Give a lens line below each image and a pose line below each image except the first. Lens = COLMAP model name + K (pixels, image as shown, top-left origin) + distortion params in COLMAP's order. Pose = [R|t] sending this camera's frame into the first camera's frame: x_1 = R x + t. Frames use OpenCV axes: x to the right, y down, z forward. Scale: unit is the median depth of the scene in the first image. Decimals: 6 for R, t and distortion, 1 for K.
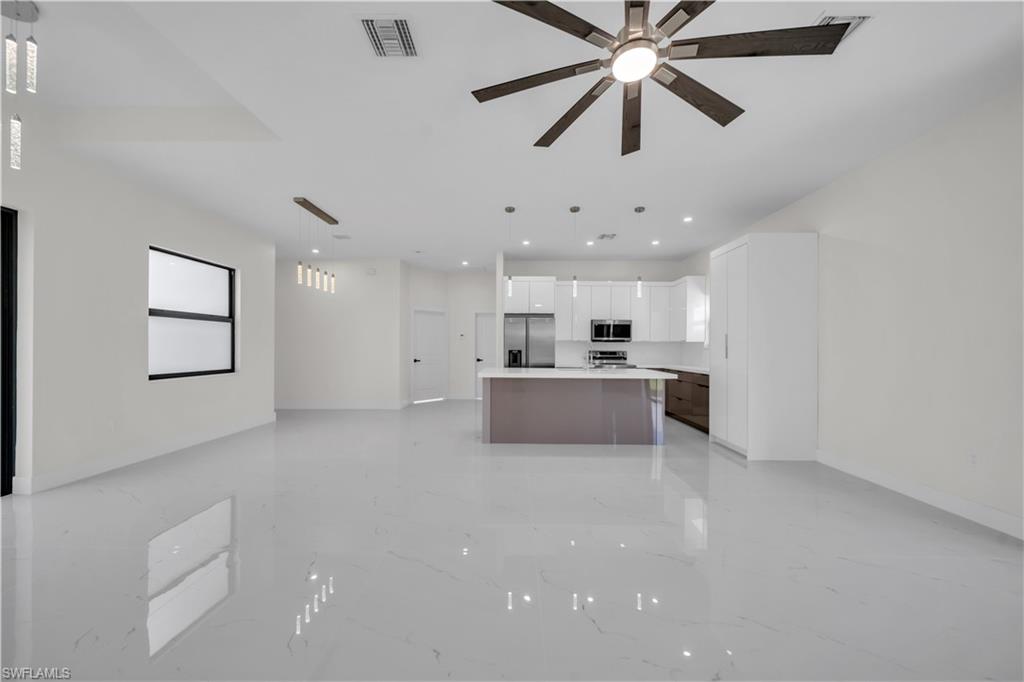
lens RADIAL K [[354.2, 0, 513.3], [0, 354.2, 347.1], [0, 0, 1]] dist [0.000321, -0.000062]
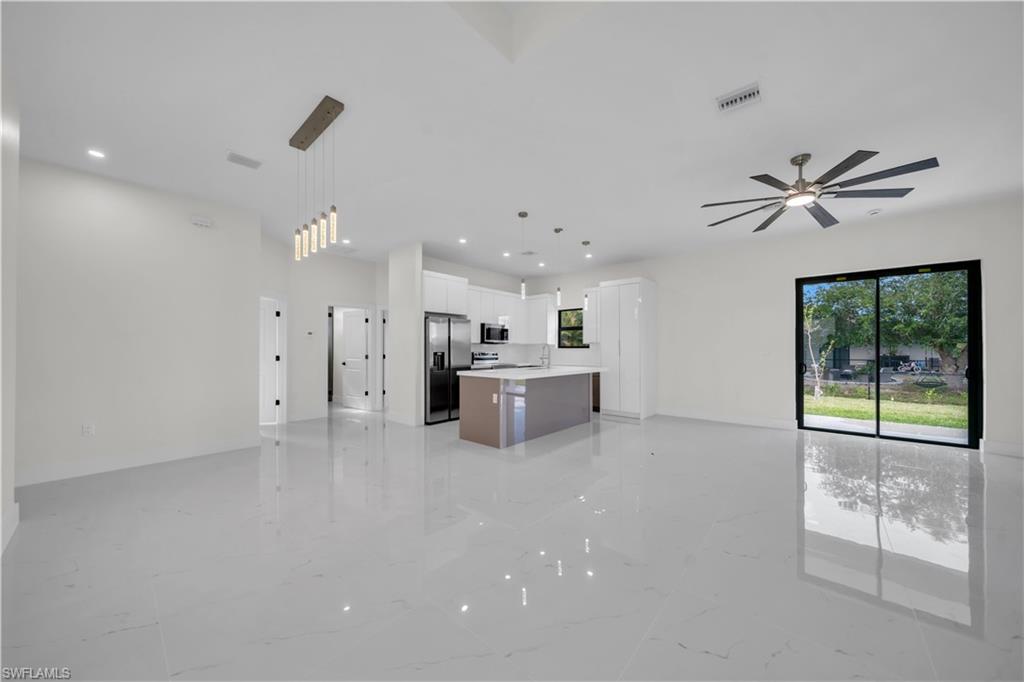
lens RADIAL K [[350.6, 0, 505.8], [0, 350.6, 344.8], [0, 0, 1]] dist [0.000496, -0.002870]
pose [[0.654914, 0.004843, 0.755688, -0.571254], [0.001906, 0.999966, -0.008061, -0.002771], [-0.755701, 0.006720, 0.654883, 0.263449]]
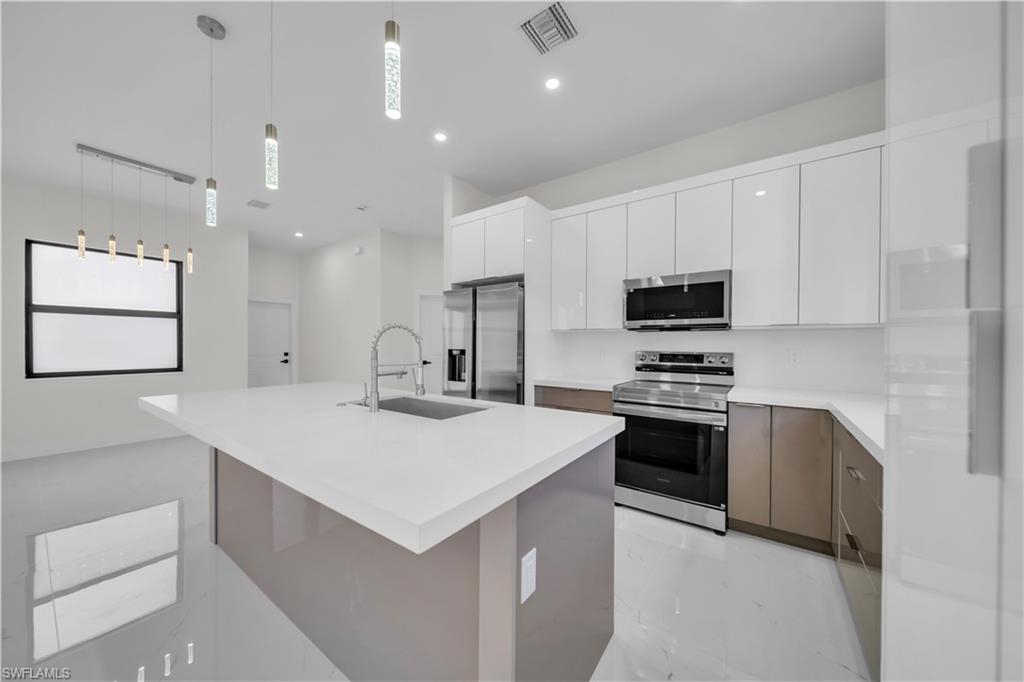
lens RADIAL K [[354.2, 0, 513.3], [0, 354.2, 347.1], [0, 0, 1]] dist [0.000321, -0.000062]
pose [[0.819091, 0.001107, -0.573662, 0.383297], [0.000992, 0.999994, 0.003345, 0.003533], [0.573662, -0.003309, 0.819085, 0.601853]]
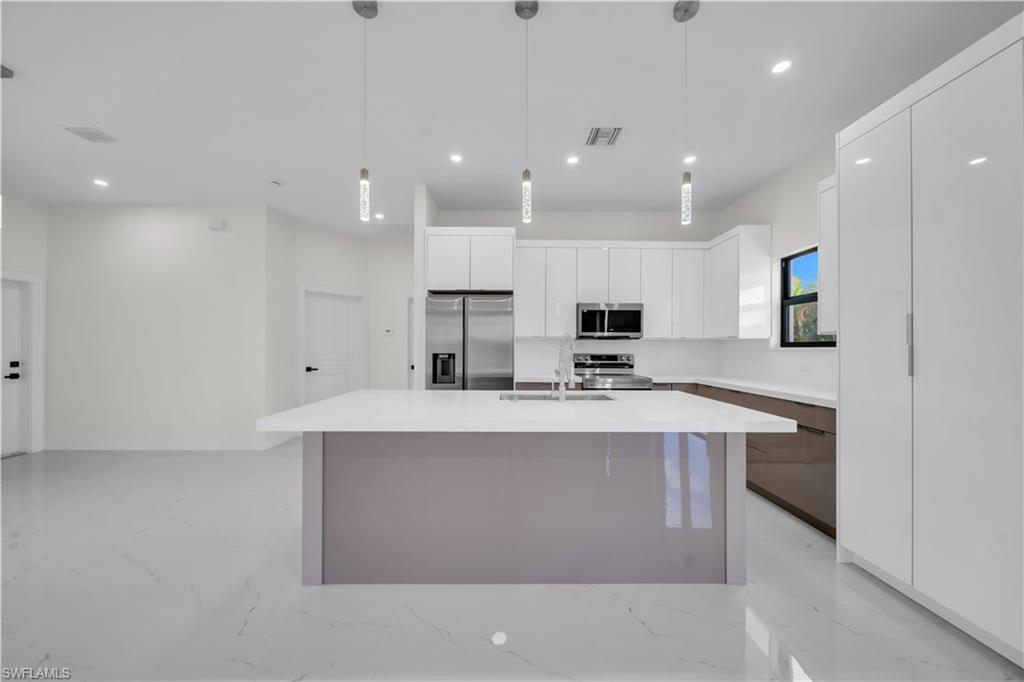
lens RADIAL K [[354.2, 0, 513.3], [0, 354.2, 347.1], [0, 0, 1]] dist [0.000321, -0.000062]
pose [[0.999791, -0.001965, 0.020347, 0.105569], [0.002017, 0.999995, -0.002548, -0.000048], [-0.020342, 0.002588, 0.999790, 0.420186]]
